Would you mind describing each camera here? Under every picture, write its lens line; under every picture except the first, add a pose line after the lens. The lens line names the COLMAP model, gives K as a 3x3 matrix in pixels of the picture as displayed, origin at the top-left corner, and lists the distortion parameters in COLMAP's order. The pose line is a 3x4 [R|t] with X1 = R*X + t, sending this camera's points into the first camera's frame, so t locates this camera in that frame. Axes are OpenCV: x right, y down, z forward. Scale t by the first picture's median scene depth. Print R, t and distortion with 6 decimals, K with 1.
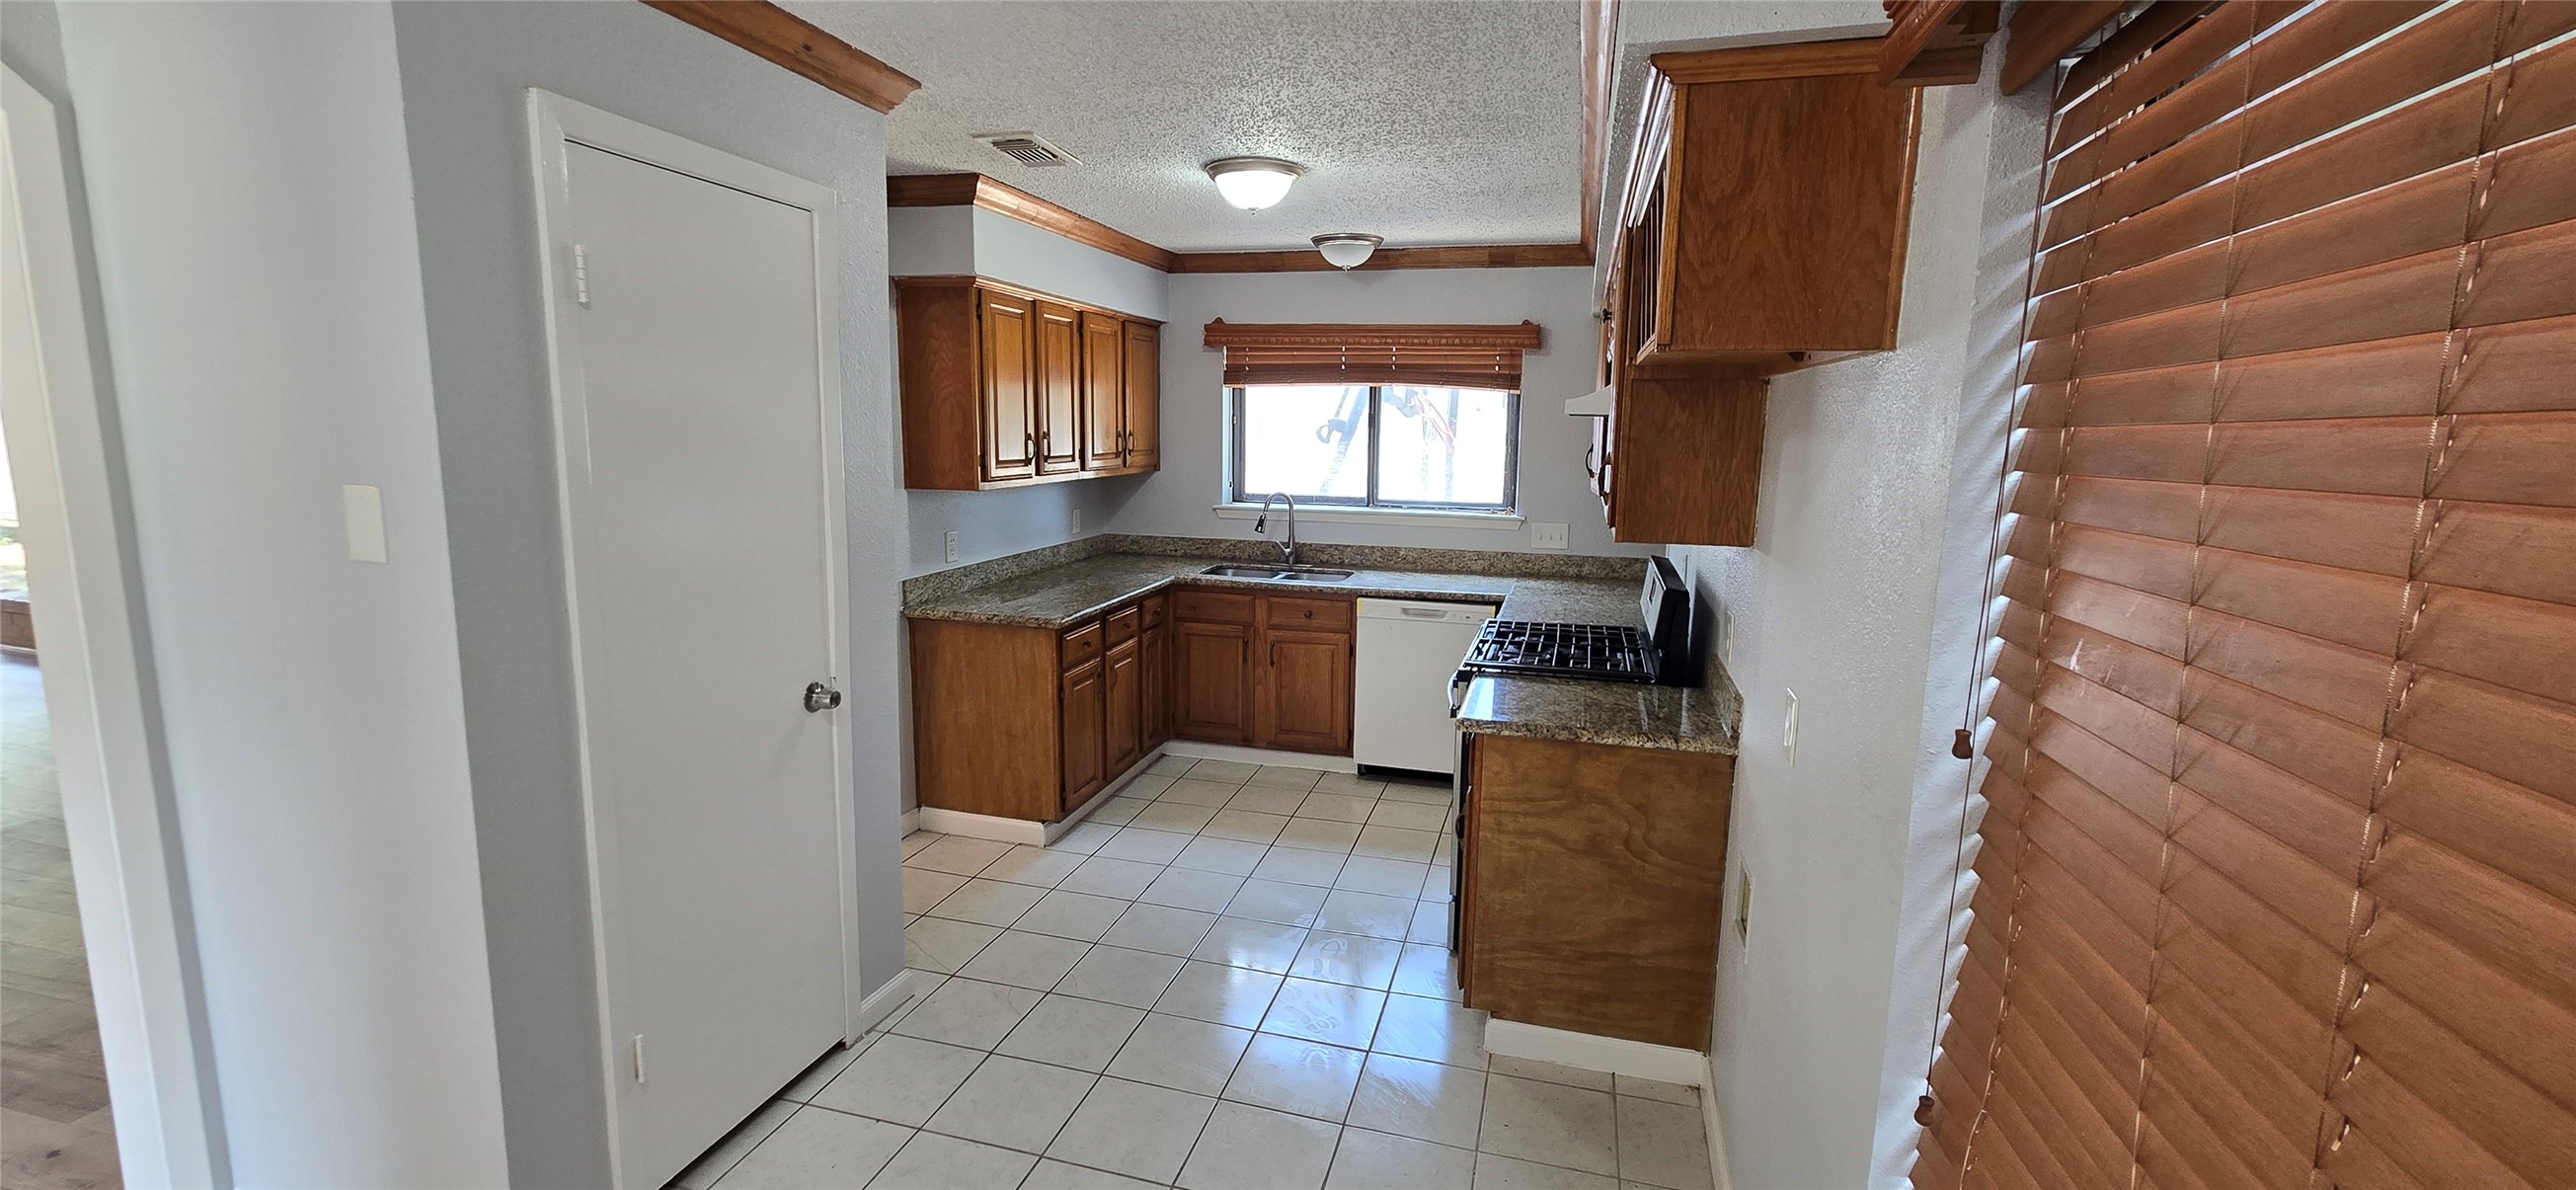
lens RADIAL K [[1055.3, 0, 1297.6], [0, 1055.3, 581.2], [0, 0, 1]] dist [-0.003041, 0.003365]
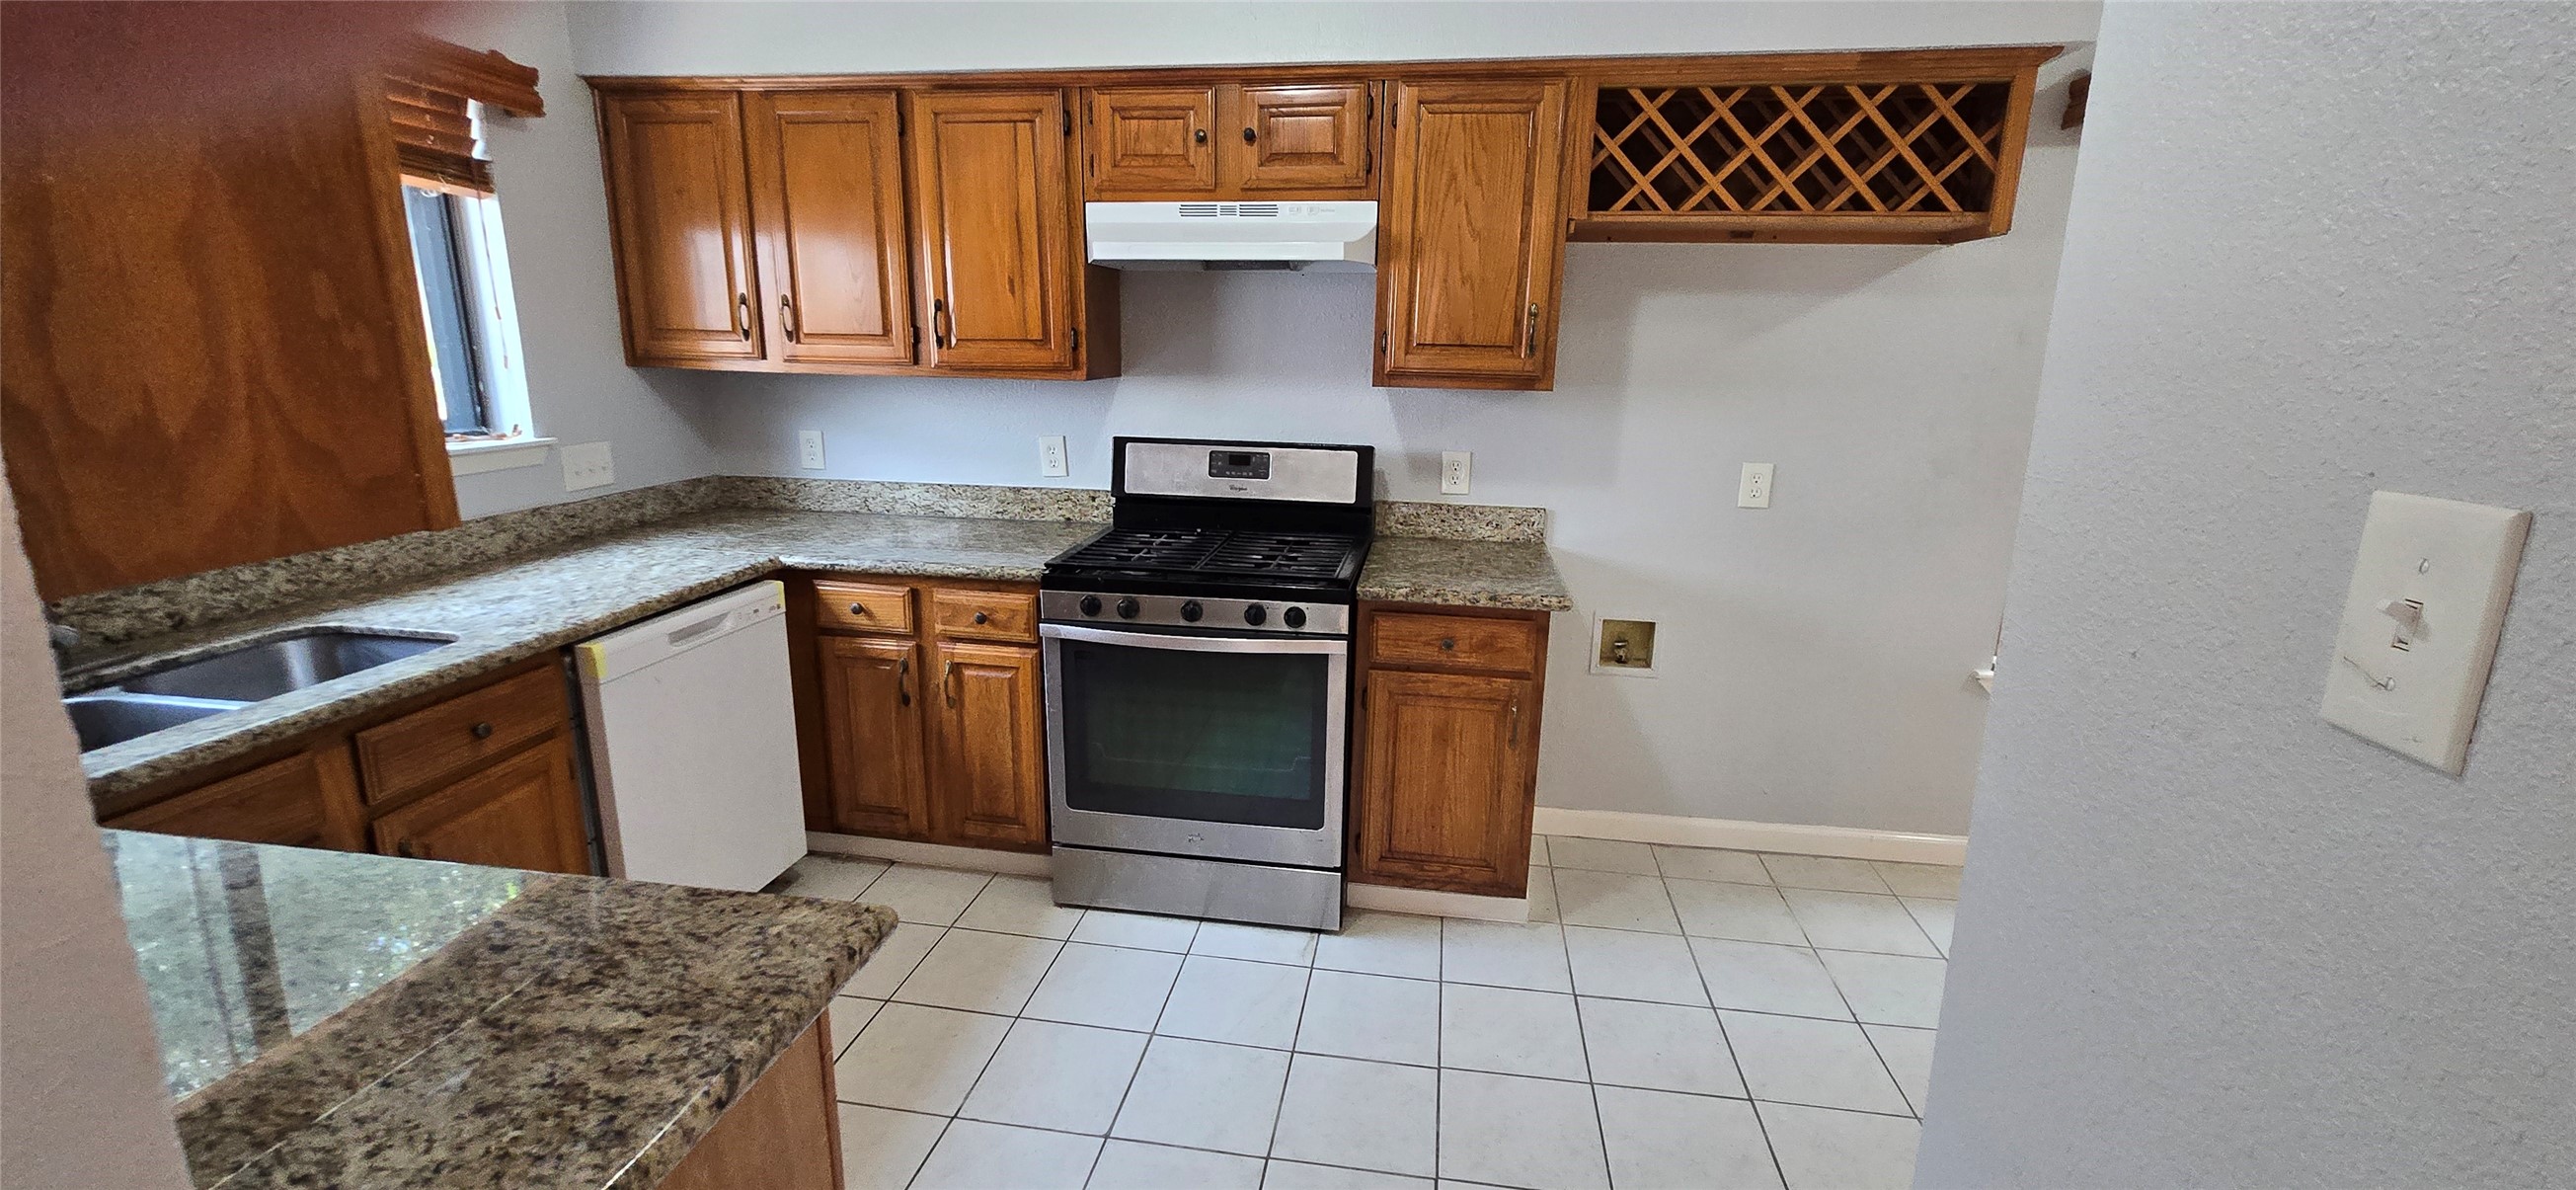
lens RADIAL K [[1055.3, 0, 1279.3], [0, 1055.3, 592.0], [0, 0, 1]] dist [-0.003041, 0.003365]
pose [[-0.098290, -0.250677, 0.963068, -0.393504], [0.132516, 0.955839, 0.262320, -0.083580], [-0.986295, 0.153405, -0.060731, 0.723336]]
